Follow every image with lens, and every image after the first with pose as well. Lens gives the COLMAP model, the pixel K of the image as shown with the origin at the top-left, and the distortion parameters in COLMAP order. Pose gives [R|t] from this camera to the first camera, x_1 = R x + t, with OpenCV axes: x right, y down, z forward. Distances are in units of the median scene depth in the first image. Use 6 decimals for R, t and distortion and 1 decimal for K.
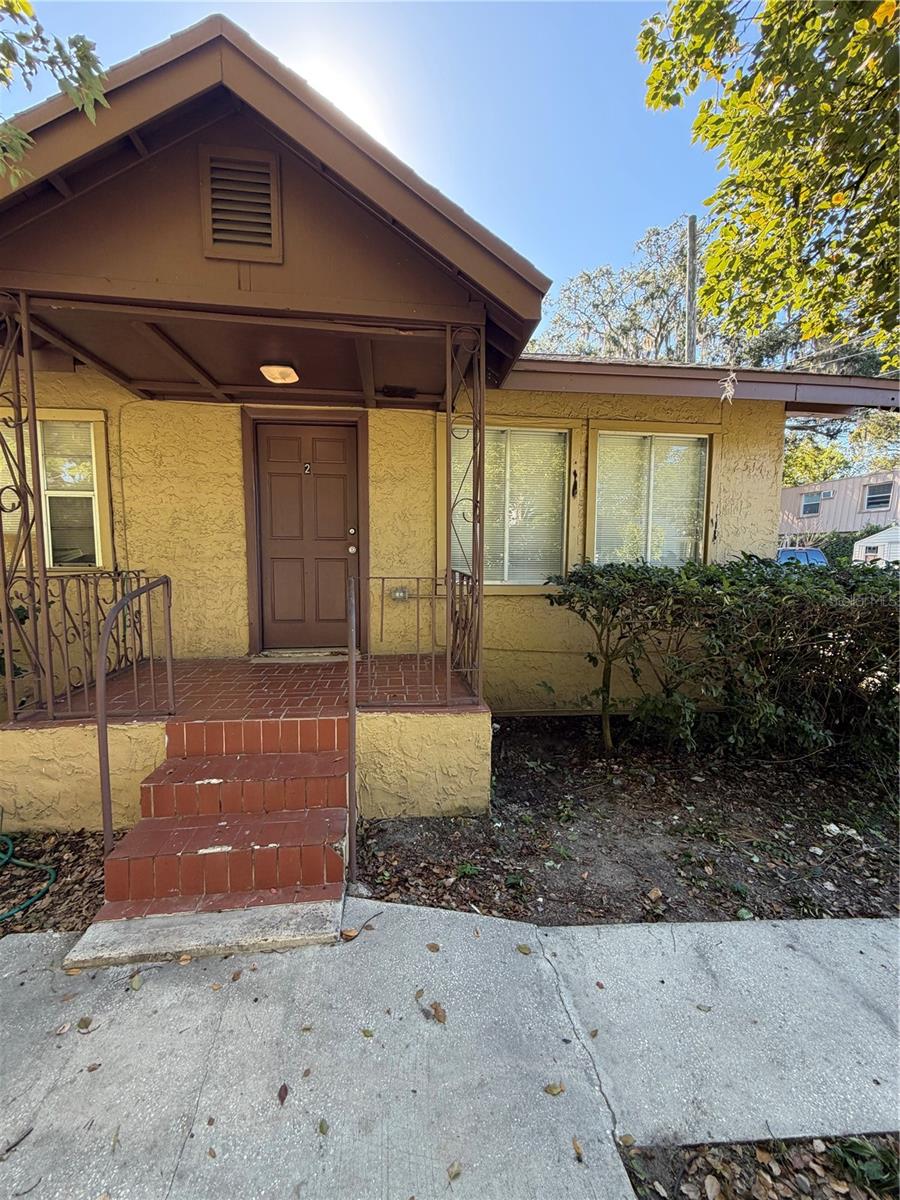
lens RADIAL K [[478.5, 0, 448.2], [0, 478.5, 595.9], [0, 0, 1]] dist [-0.000145, -0.000010]
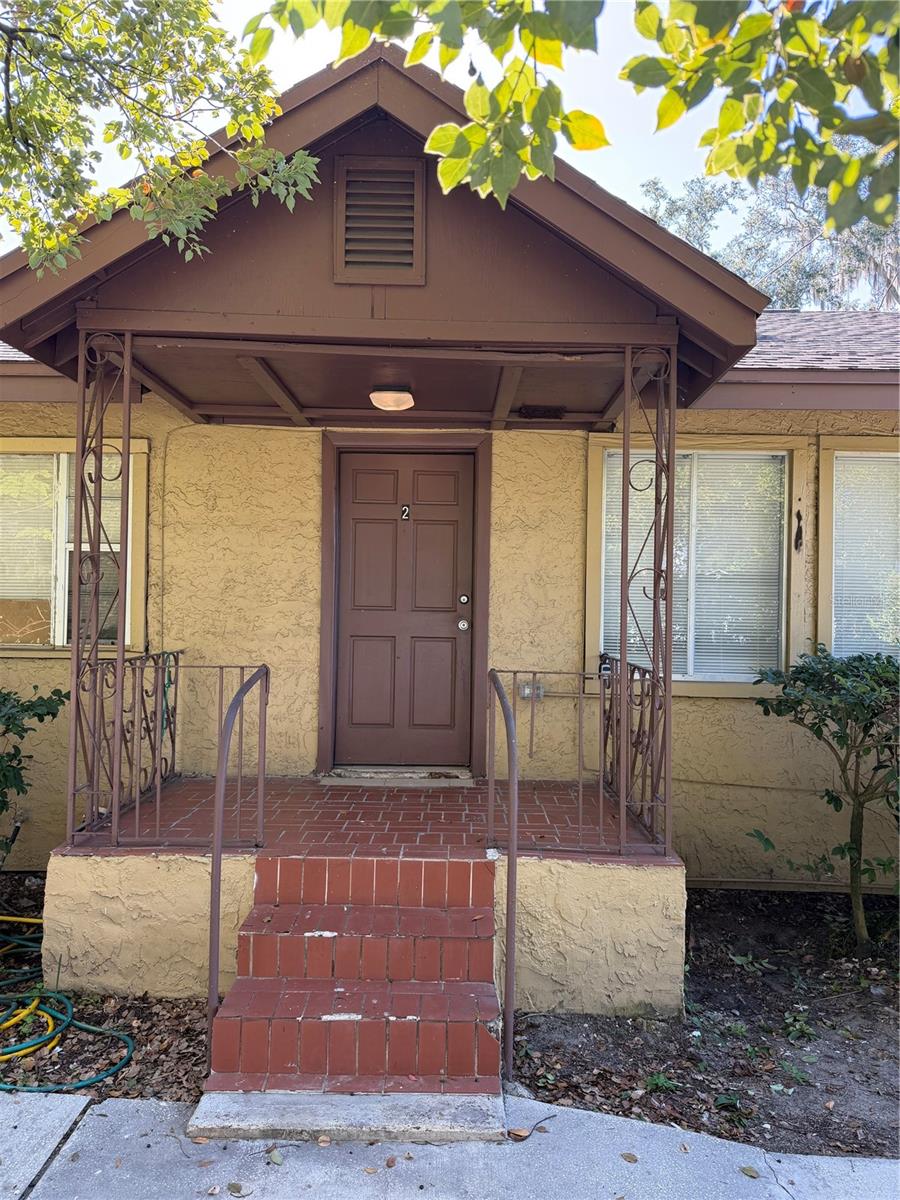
lens RADIAL K [[834.7, 0, 449.7], [0, 834.7, 604.8], [0, 0, 1]] dist [0.059511, -0.081589]
pose [[0.991905, 0.011015, -0.126503, -0.103061], [-0.023269, 0.995128, -0.095802, -0.014830], [0.124831, 0.097970, 0.987329, -0.313081]]
